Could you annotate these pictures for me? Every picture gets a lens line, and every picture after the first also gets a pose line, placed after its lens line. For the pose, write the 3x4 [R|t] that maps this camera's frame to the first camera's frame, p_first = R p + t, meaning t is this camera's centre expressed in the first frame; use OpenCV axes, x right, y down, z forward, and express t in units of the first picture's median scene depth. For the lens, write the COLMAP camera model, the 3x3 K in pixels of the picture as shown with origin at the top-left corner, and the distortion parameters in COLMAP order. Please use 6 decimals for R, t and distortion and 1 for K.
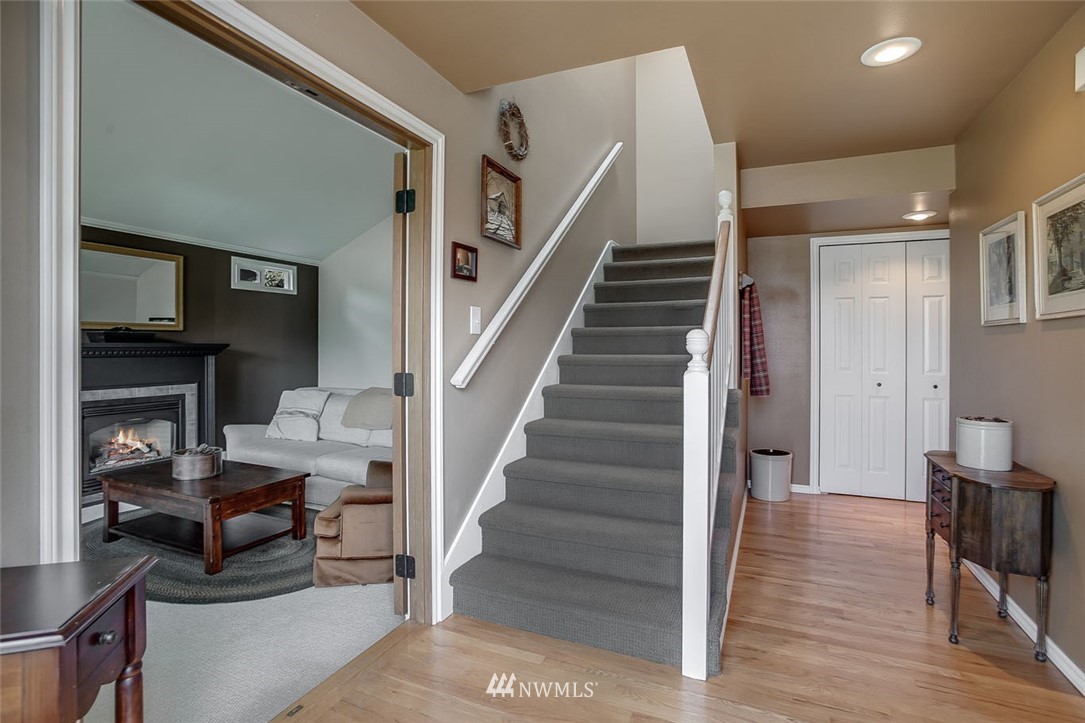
lens RADIAL K [[526.5, 0, 526.8], [0, 526.5, 348.6], [0, 0, 1]] dist [-0.030378, 0.006600]
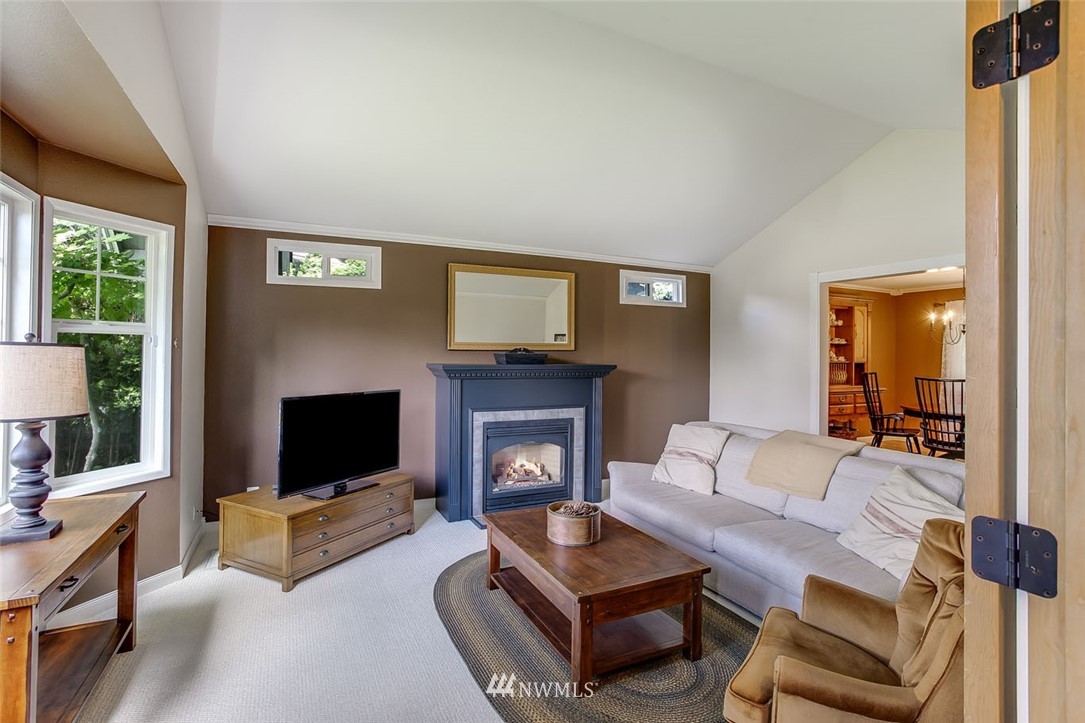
lens RADIAL K [[526.5, 0, 532.5], [0, 526.5, 356.9], [0, 0, 1]] dist [-0.030378, 0.006600]
pose [[0.771816, 0.009602, -0.635773, -0.110637], [-0.010054, 0.999945, 0.002897, -0.027459], [0.635766, 0.004156, 0.771871, 0.220274]]
